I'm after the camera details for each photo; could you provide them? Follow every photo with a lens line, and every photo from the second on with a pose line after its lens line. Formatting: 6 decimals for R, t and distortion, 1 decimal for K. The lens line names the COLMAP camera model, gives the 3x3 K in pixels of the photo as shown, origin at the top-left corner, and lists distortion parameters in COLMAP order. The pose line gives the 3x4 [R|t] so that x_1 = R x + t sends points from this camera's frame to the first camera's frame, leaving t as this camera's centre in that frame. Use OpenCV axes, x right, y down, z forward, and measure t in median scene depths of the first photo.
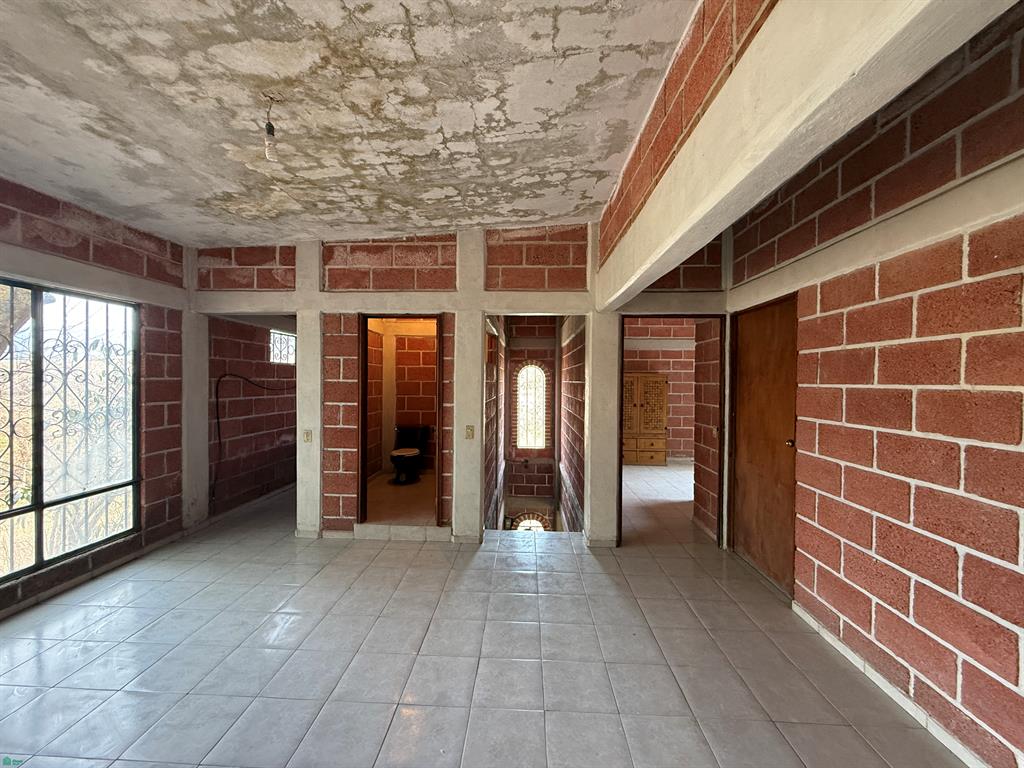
lens RADIAL K [[408.8, 0, 508.6], [0, 408.8, 383.9], [0, 0, 1]] dist [0.000701, -0.000166]
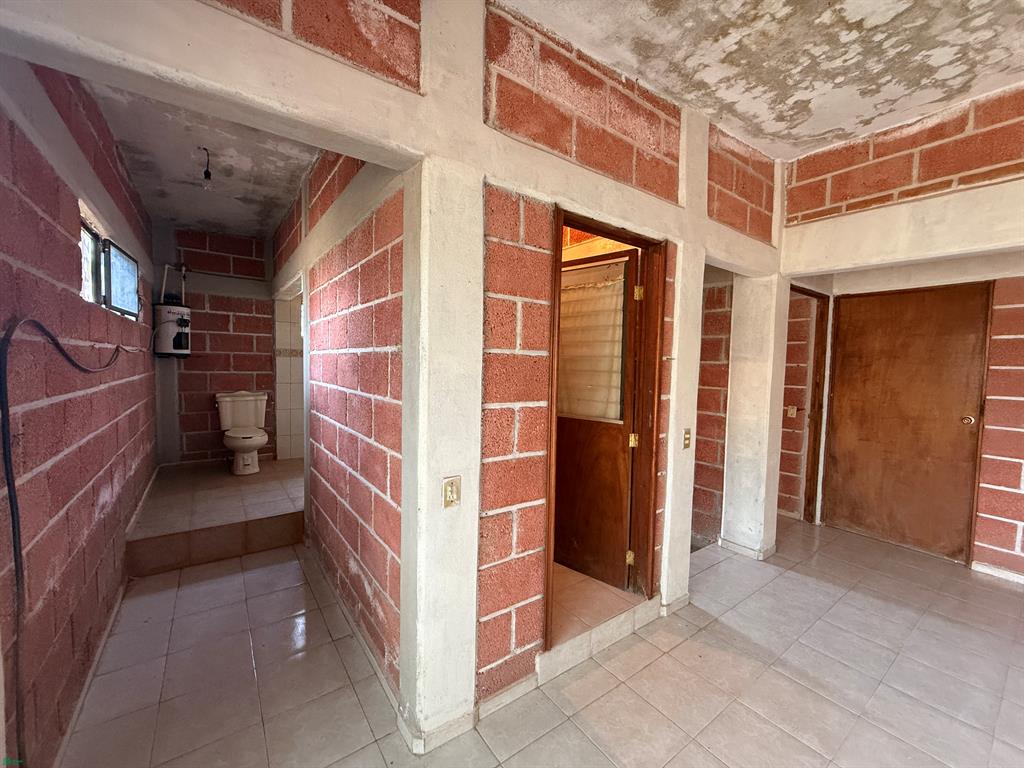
lens RADIAL K [[408.8, 0, 508.6], [0, 408.8, 383.9], [0, 0, 1]] dist [0.000701, -0.000166]
pose [[0.783564, -0.022898, 0.620889, -0.753881], [-0.009418, 0.998768, 0.048719, 0.005110], [-0.621240, -0.044022, 0.782383, 0.725093]]
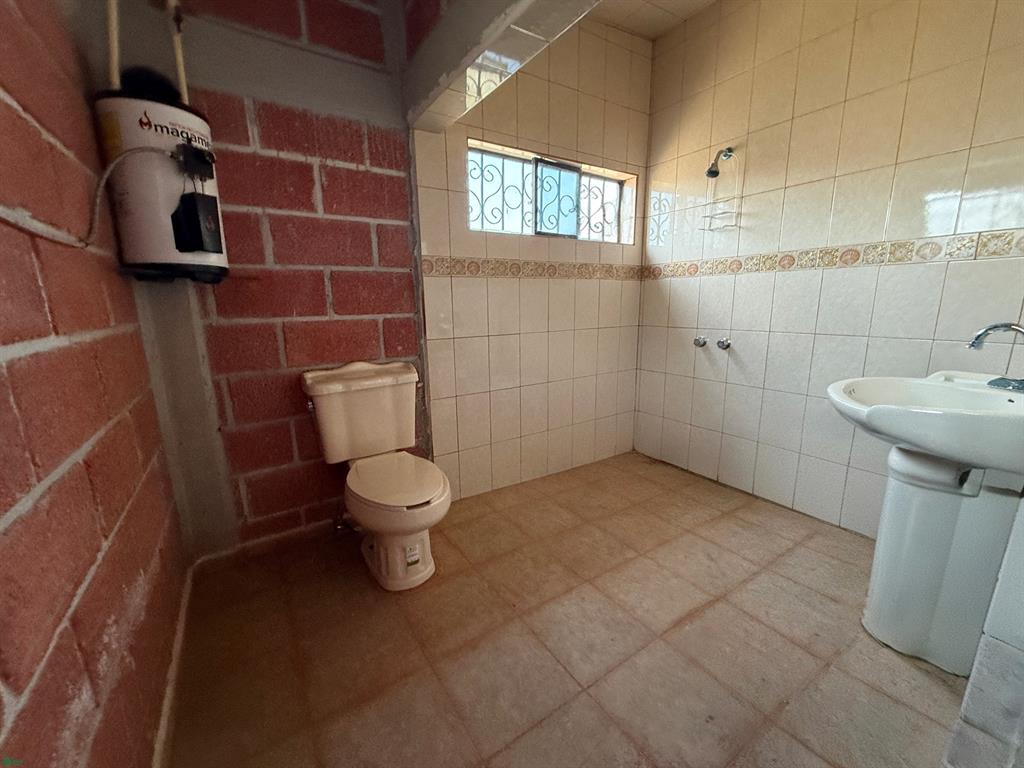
lens RADIAL K [[408.8, 0, 508.6], [0, 408.8, 383.9], [0, 0, 1]] dist [0.000701, -0.000166]
pose [[0.814786, -0.140090, 0.562582, -0.754614], [0.033295, 0.980073, 0.195829, 0.010434], [-0.578805, -0.140827, 0.803214, 0.962923]]
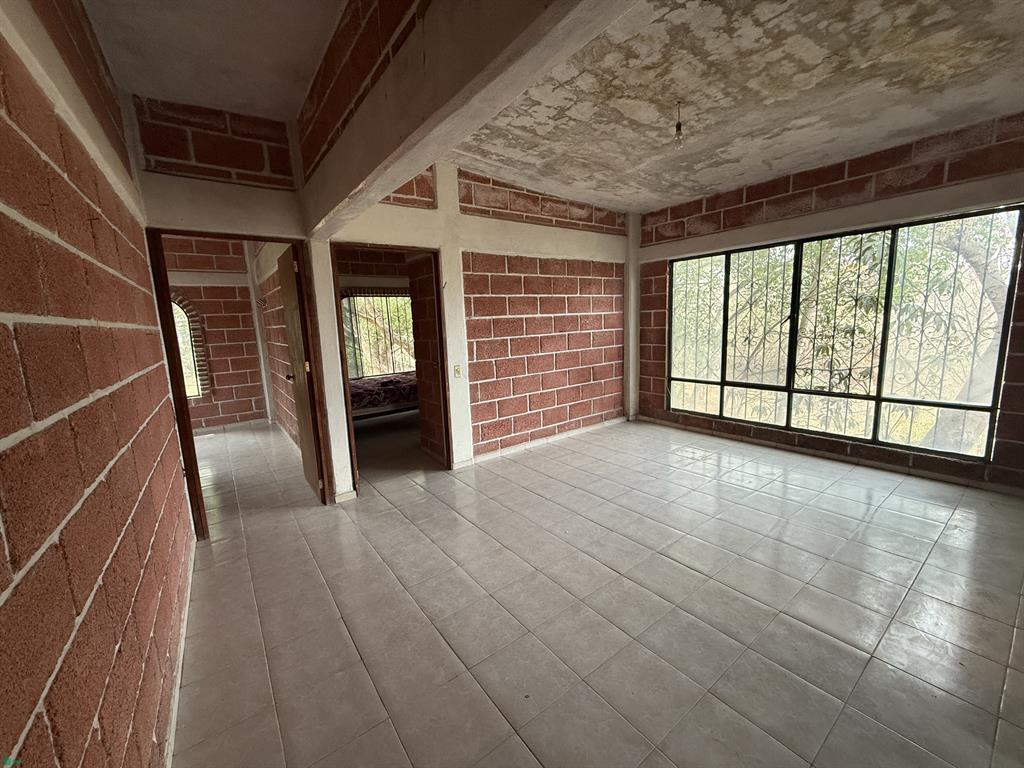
lens RADIAL K [[408.8, 0, 508.6], [0, 408.8, 383.9], [0, 0, 1]] dist [0.000701, -0.000166]
pose [[-0.777721, 0.118166, -0.617404, 0.469193], [0.029263, 0.987914, 0.152217, 0.012482], [0.627928, 0.100315, -0.771779, 0.996393]]
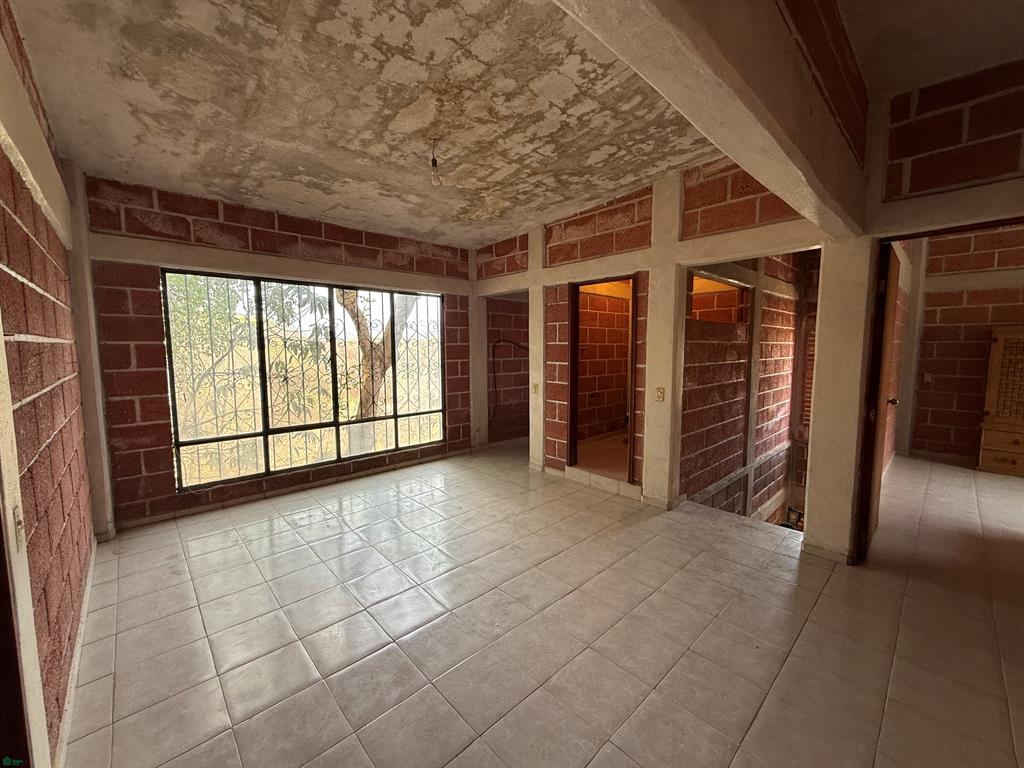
lens RADIAL K [[408.8, 0, 508.6], [0, 408.8, 383.9], [0, 0, 1]] dist [0.000701, -0.000166]
pose [[0.711028, 0.052142, -0.701228, 0.346731], [0.004670, 0.996875, 0.078861, 0.016317], [0.703148, -0.059346, 0.708562, 0.073790]]
